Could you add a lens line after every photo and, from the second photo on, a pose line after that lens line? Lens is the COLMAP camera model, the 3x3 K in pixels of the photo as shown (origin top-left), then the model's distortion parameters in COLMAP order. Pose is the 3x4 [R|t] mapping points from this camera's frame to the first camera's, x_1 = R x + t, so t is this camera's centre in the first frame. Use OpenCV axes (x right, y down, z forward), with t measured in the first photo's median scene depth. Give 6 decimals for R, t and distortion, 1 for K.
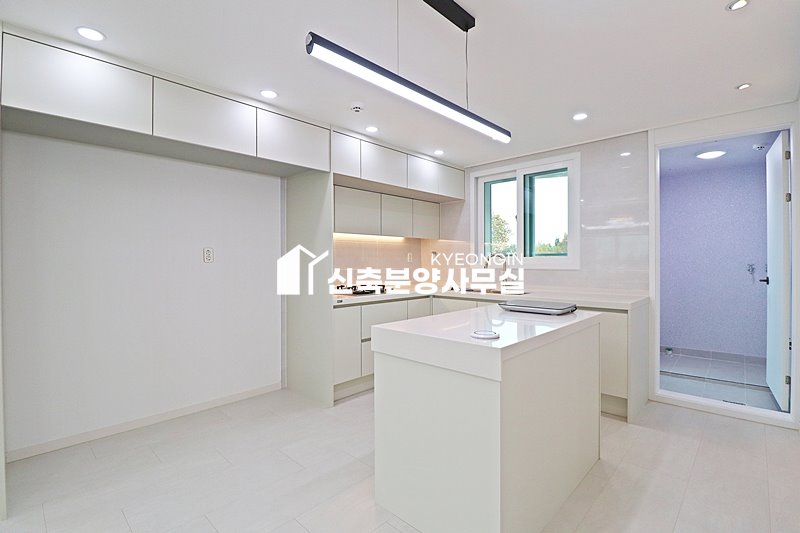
lens RADIAL K [[372.6, 0, 402.5], [0, 372.6, 263.8], [0, 0, 1]] dist [0.000611, -0.013749]
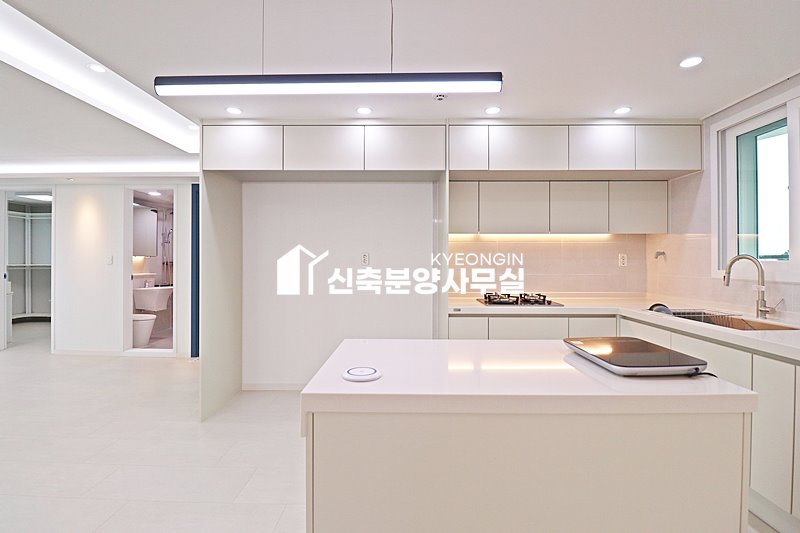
lens RADIAL K [[372.6, 0, 403.1], [0, 372.6, 257.9], [0, 0, 1]] dist [0.000611, -0.013749]
pose [[0.676468, -0.001946, -0.736470, 0.368181], [-0.010116, 0.999878, -0.011935, -0.011586], [0.736403, 0.015524, 0.676365, 0.257370]]
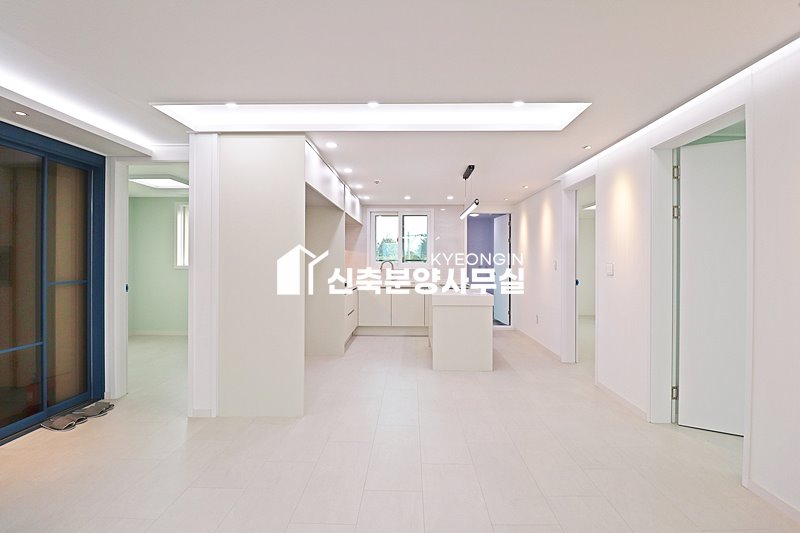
lens RADIAL K [[372.6, 0, 402.4], [0, 372.6, 259.8], [0, 0, 1]] dist [0.000611, -0.013749]
pose [[0.741688, 0.007343, 0.670705, -0.957825], [-0.001846, 0.999959, -0.008906, -0.018002], [-0.670743, 0.005368, 0.741671, -0.326988]]
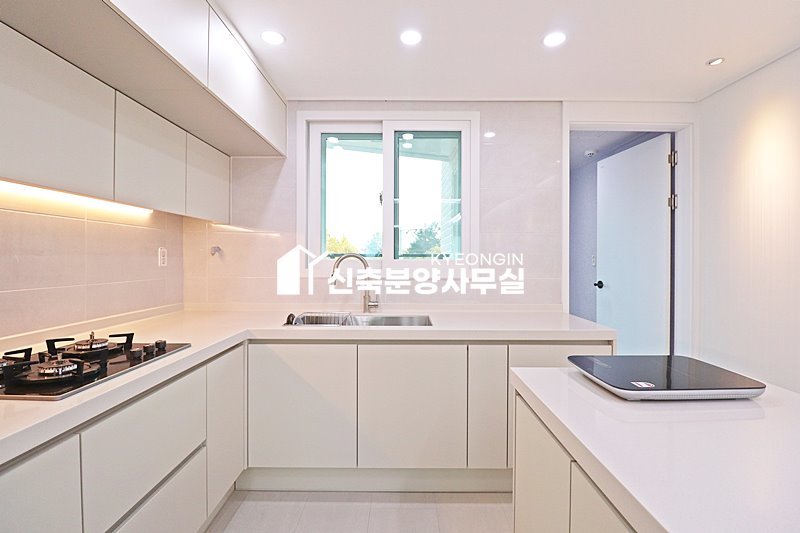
lens RADIAL K [[372.6, 0, 403.8], [0, 372.6, 262.2], [0, 0, 1]] dist [0.000611, -0.013749]
pose [[0.725934, 0.000769, 0.687764, -0.116509], [-0.001135, 0.999999, 0.000080, -0.015340], [-0.687764, -0.000839, 0.725934, 0.600197]]
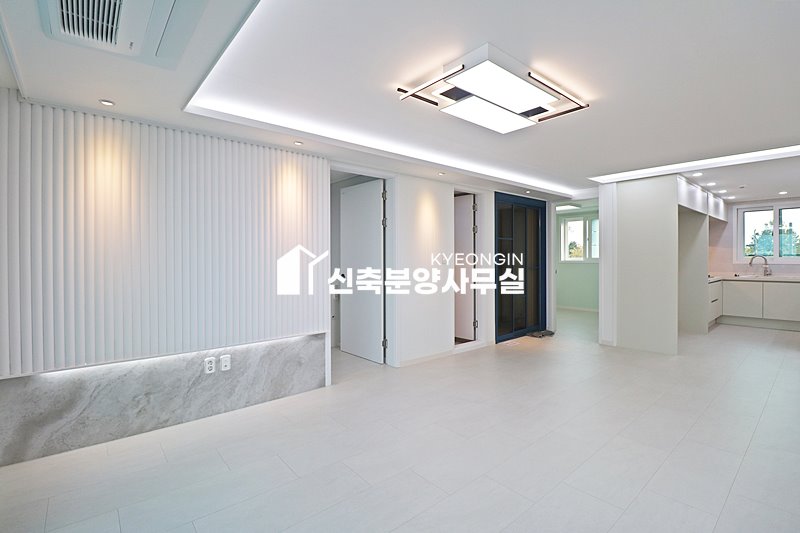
lens RADIAL K [[372.6, 0, 397.4], [0, 372.6, 261.8], [0, 0, 1]] dist [0.000611, -0.013749]
pose [[0.994596, -0.002238, -0.103797, -1.422647], [0.002303, 0.999997, 0.000510, -0.001134], [0.103796, -0.000746, 0.994598, -0.981277]]
